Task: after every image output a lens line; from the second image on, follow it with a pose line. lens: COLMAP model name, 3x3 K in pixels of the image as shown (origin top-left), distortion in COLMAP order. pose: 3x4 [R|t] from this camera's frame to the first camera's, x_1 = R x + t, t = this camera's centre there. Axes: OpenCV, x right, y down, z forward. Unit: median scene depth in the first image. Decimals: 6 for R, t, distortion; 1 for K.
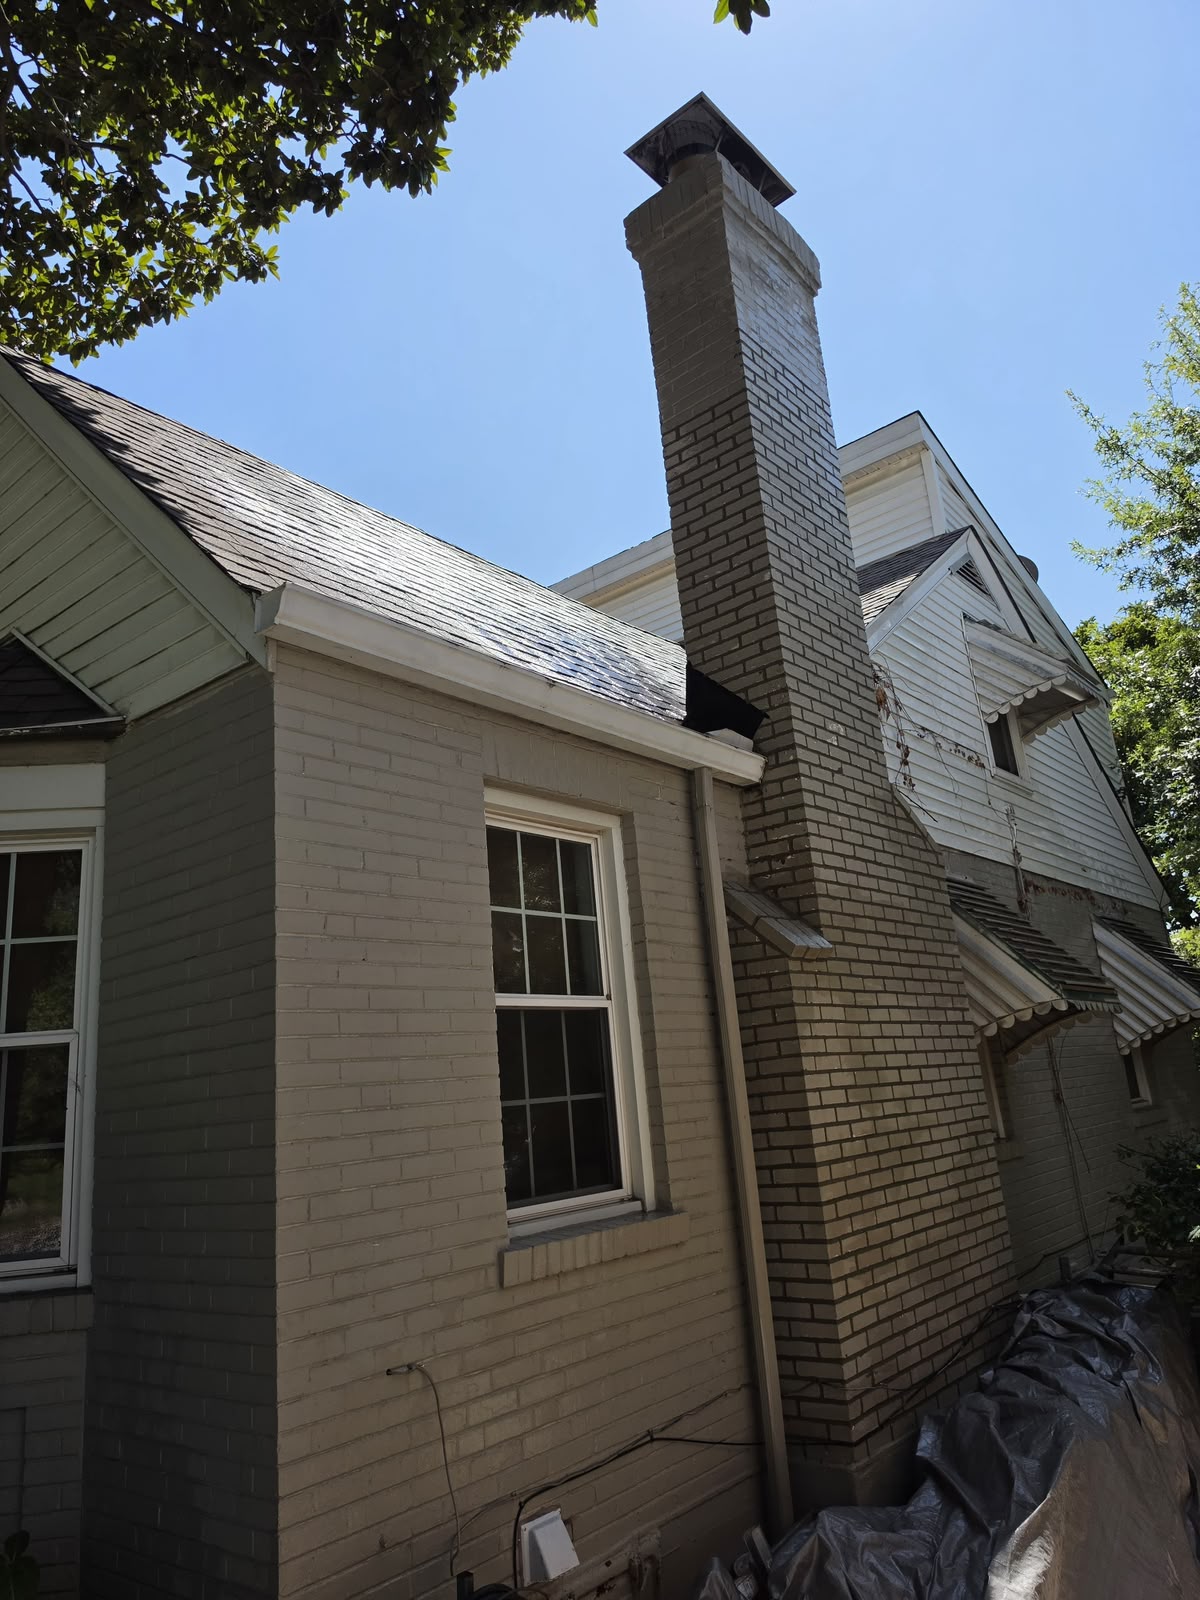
lens RADIAL K [[1117.1, 0, 590.2], [0, 1117.1, 784.7], [0, 0, 1]] dist [0.032454, -0.041940]
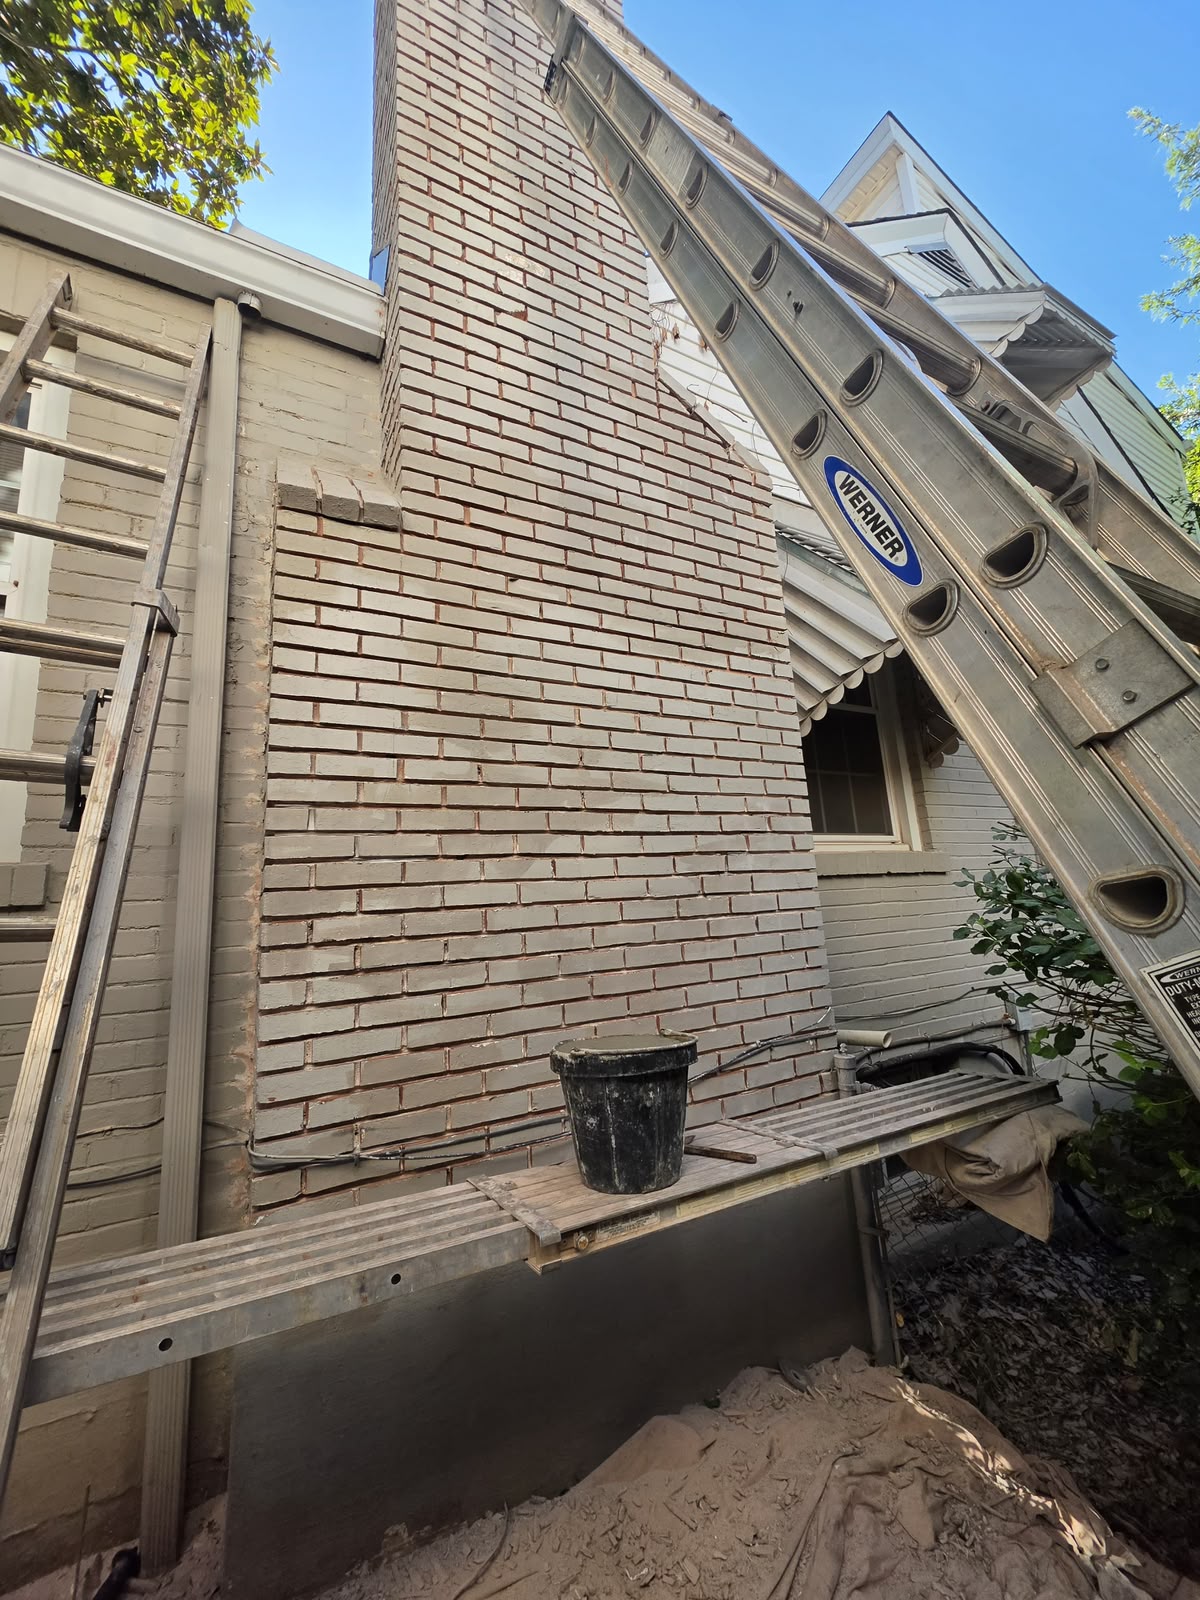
lens RADIAL K [[643.4, 0, 594.3], [0, 643.4, 791.1], [0, 0, 1]] dist [0.001092, -0.001231]
pose [[0.927596, -0.042414, -0.371170, 0.337720], [0.086276, 0.990998, 0.102371, 0.208134], [0.363487, -0.126982, 0.922905, 0.493569]]
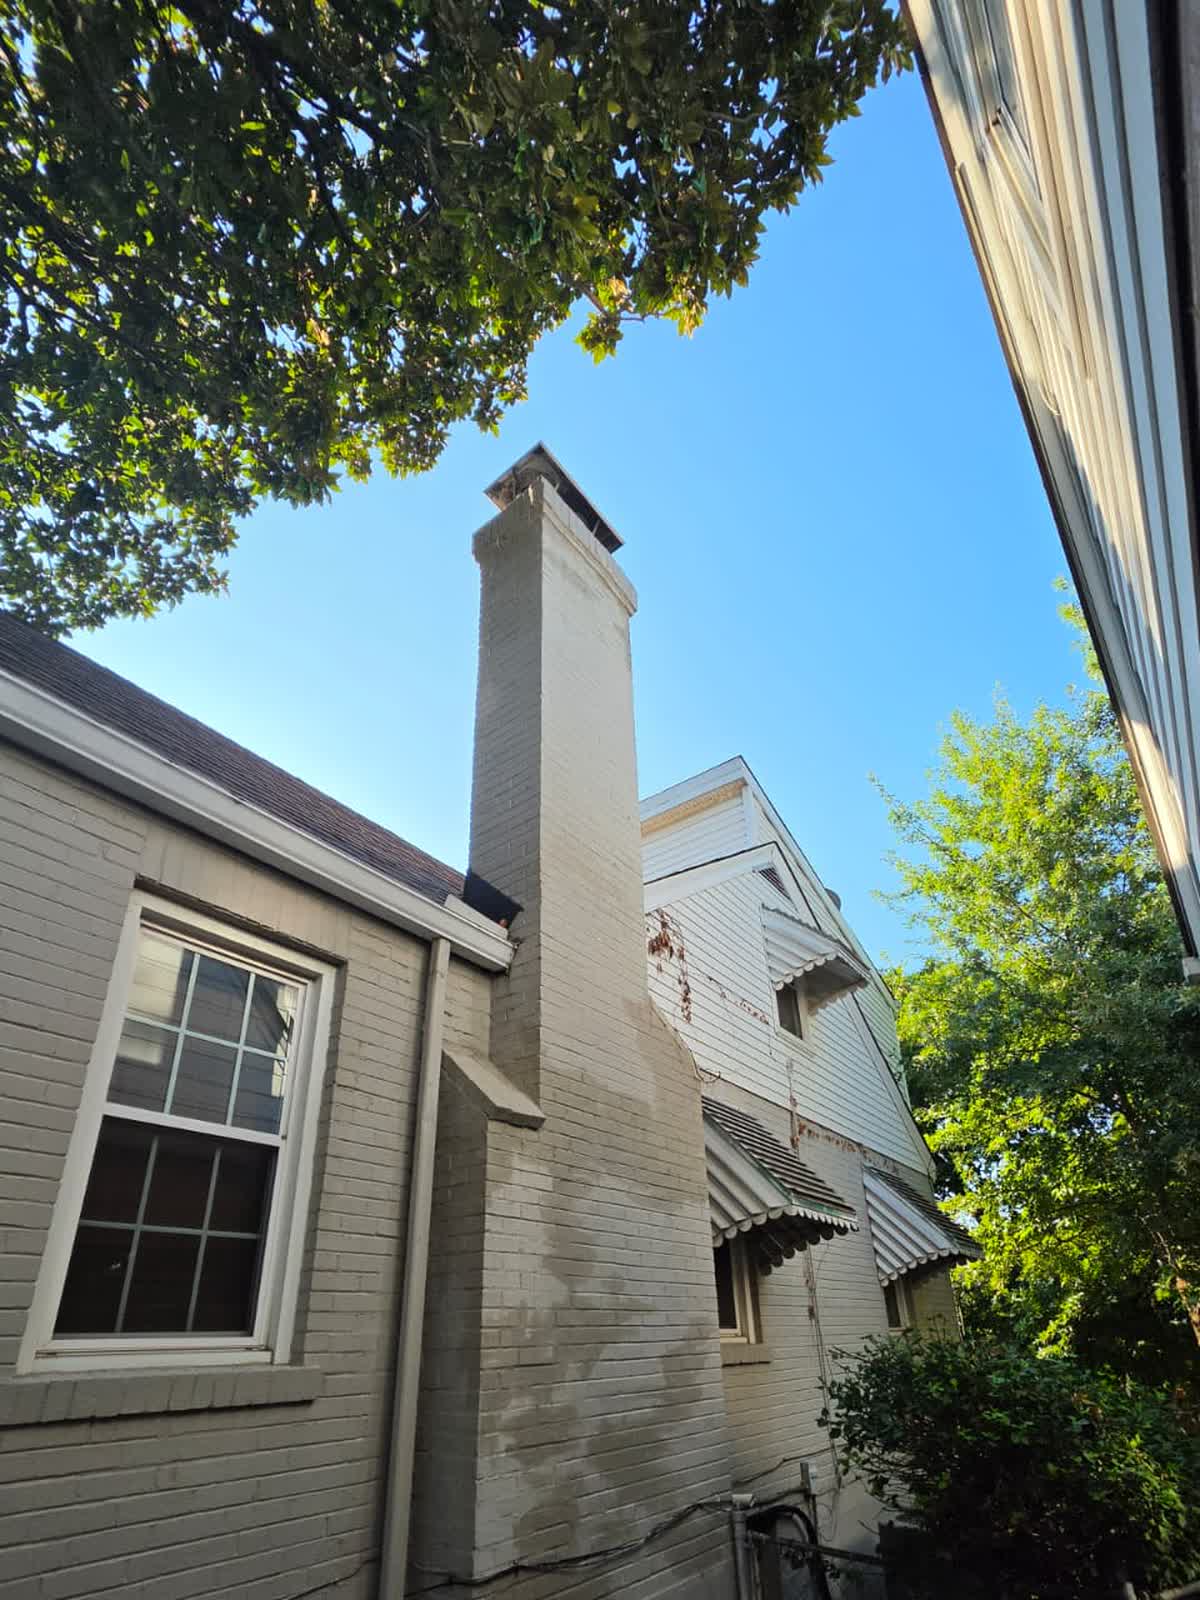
lens RADIAL K [[803.5, 0, 594.6], [0, 803.5, 985.3], [0, 0, 1]] dist [-0.001870, 0.001154]
pose [[0.996573, 0.078385, 0.026418, 0.172080], [-0.074065, 0.987805, -0.136951, 0.090970], [-0.036831, 0.134525, 0.990225, 0.186605]]
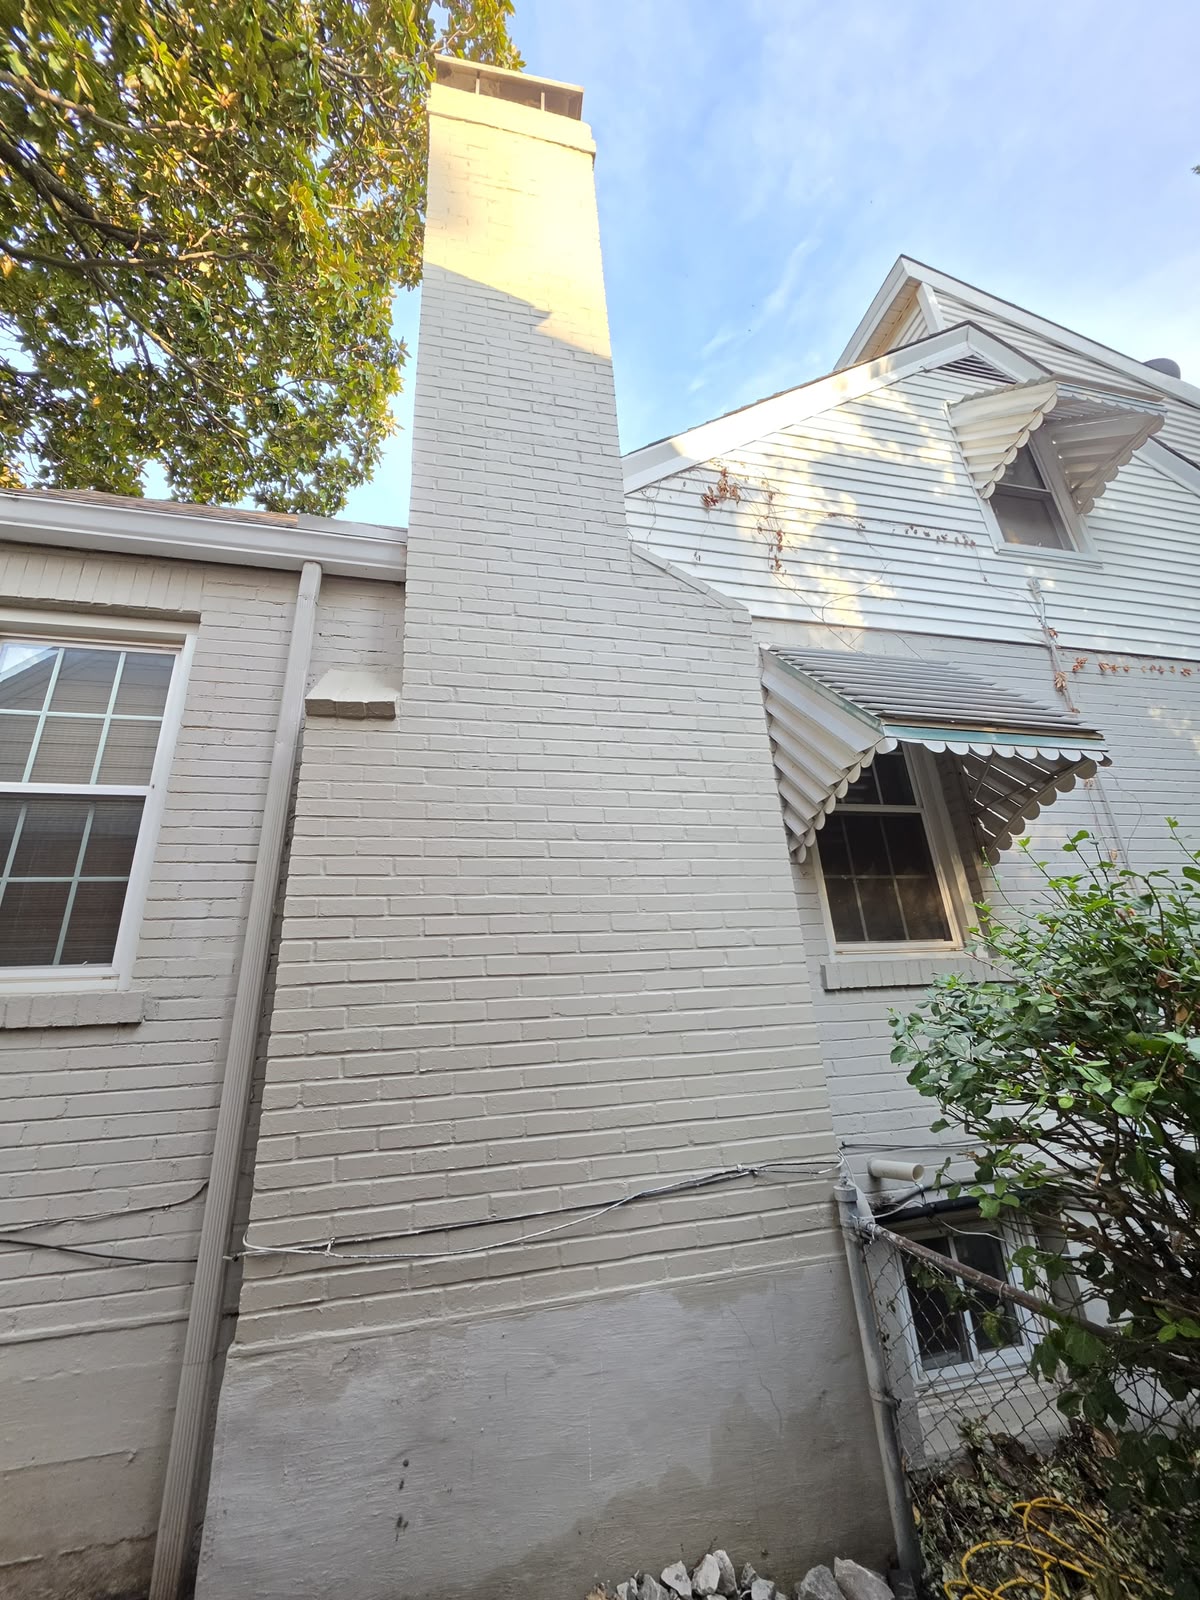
lens RADIAL K [[643.4, 0, 591.5], [0, 643.4, 788.6], [0, 0, 1]] dist [0.001092, -0.001231]
pose [[0.795870, -0.178968, -0.578413, 0.449581], [0.156782, 0.983649, -0.088628, 0.205371], [0.584816, -0.020149, 0.810916, 0.506393]]
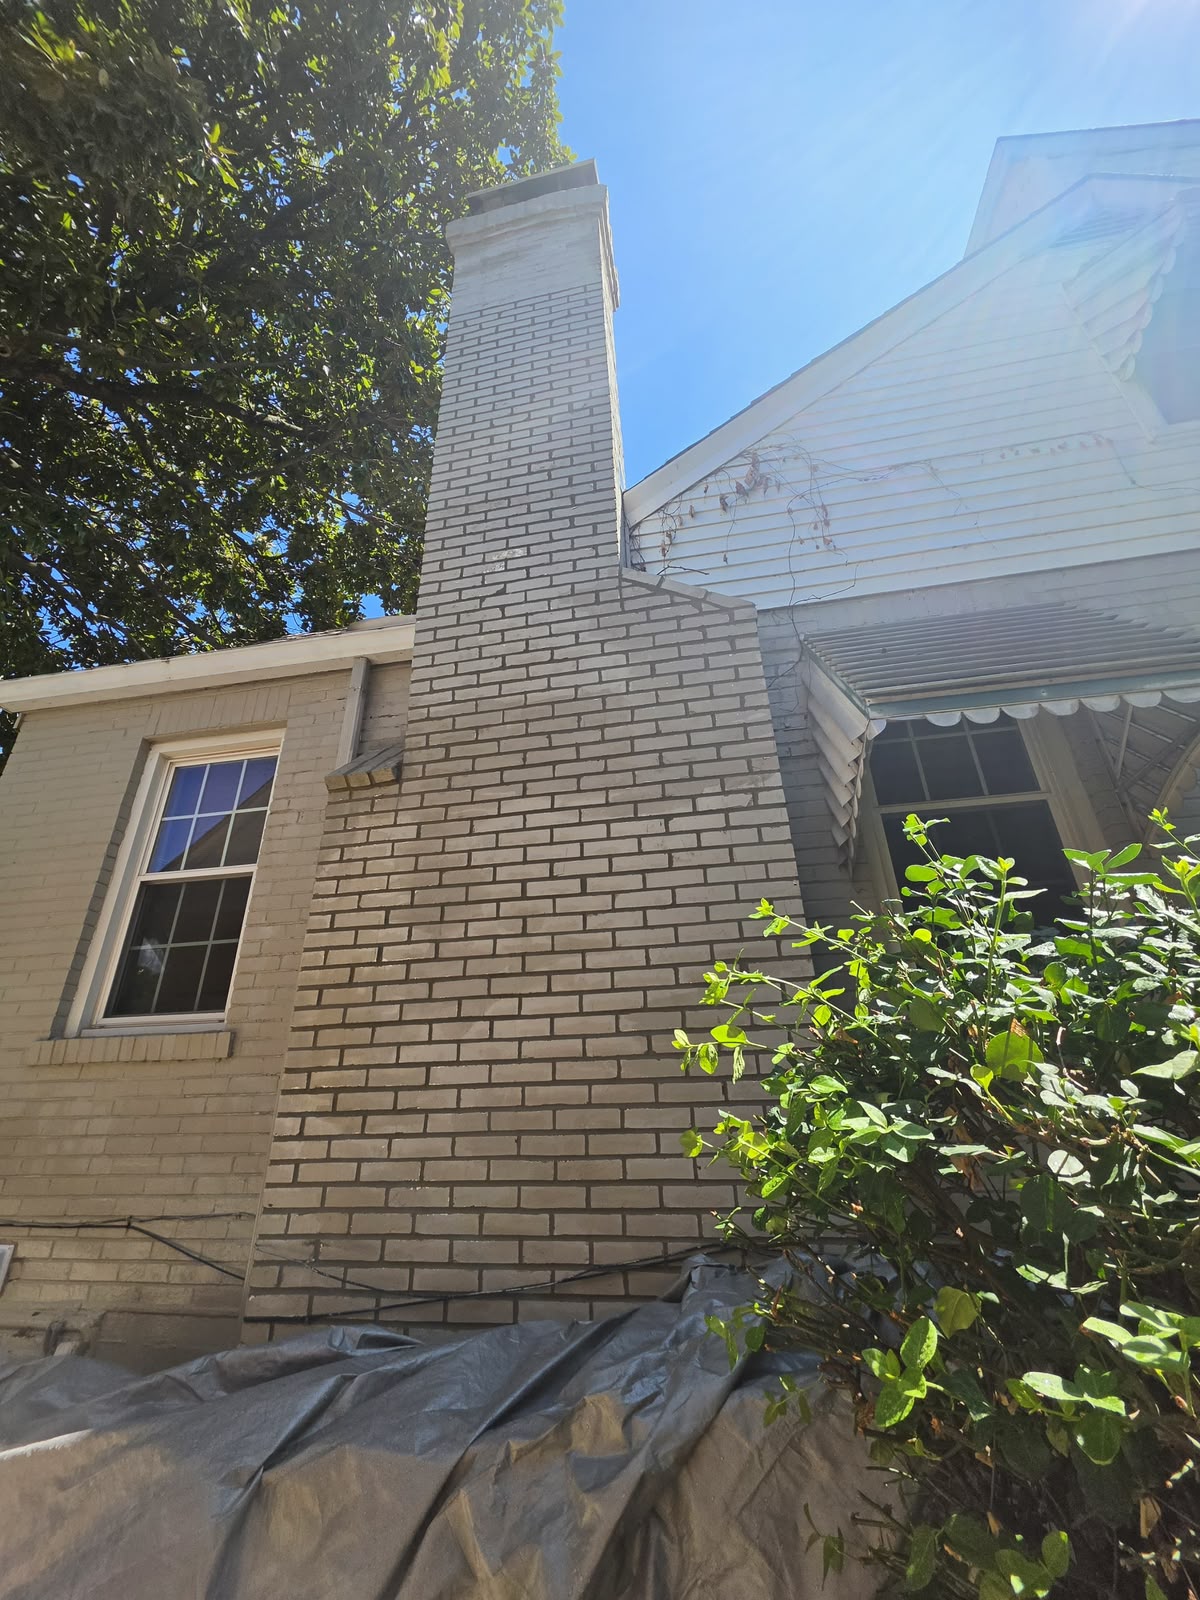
lens RADIAL K [[643.4, 0, 590.9], [0, 643.4, 792.8], [0, 0, 1]] dist [0.001092, -0.001231]
pose [[0.485940, -0.300387, -0.820750, 0.548236], [0.225342, 0.950393, -0.214418, 0.237412], [0.844443, -0.080755, 0.529523, 0.626499]]
